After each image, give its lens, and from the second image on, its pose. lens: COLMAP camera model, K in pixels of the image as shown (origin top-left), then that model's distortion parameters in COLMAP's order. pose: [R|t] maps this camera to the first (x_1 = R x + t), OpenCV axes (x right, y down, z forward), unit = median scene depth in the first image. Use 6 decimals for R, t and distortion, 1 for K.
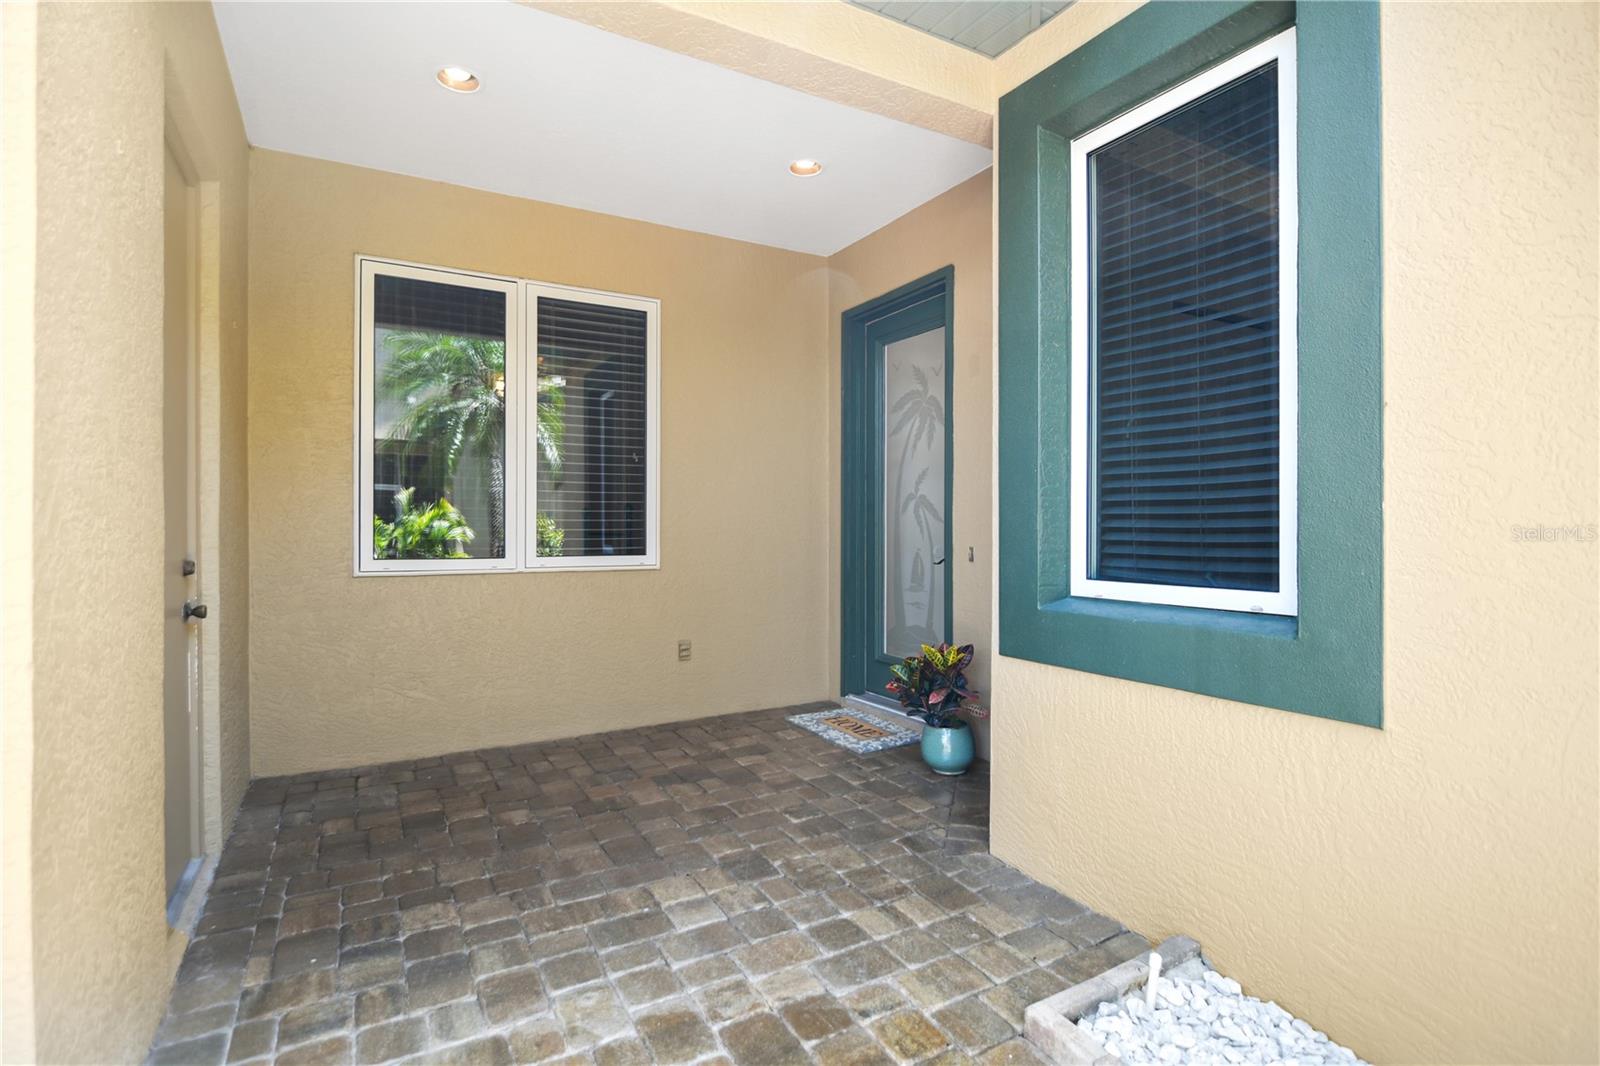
lens RADIAL K [[787.9, 0, 784.7], [0, 787.9, 529.1], [0, 0, 1]] dist [-0.001633, -0.001437]
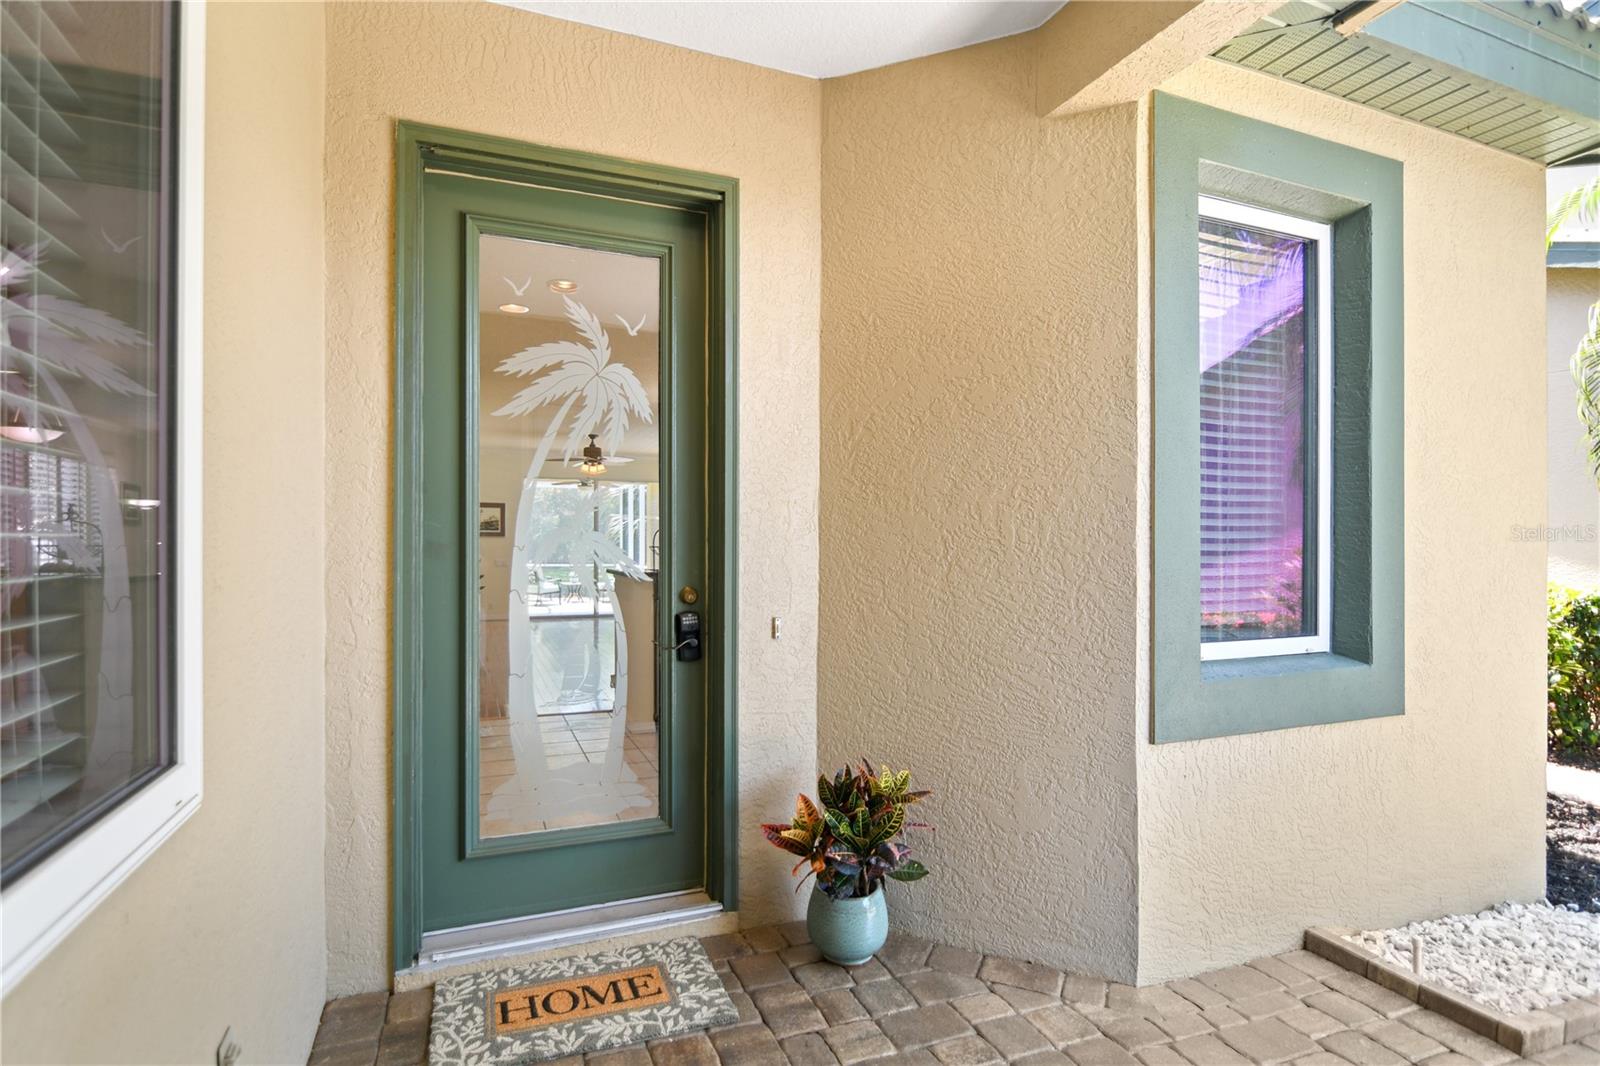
lens RADIAL K [[806.1, 0, 800.0], [0, 806.1, 533.0], [0, 0, 1]] dist [0.000118, -0.000190]
pose [[0.111327, 0.017093, 0.993637, -0.452101], [-0.004211, 0.999851, -0.016729, -0.037984], [-0.993775, -0.002322, 0.111382, 0.895391]]
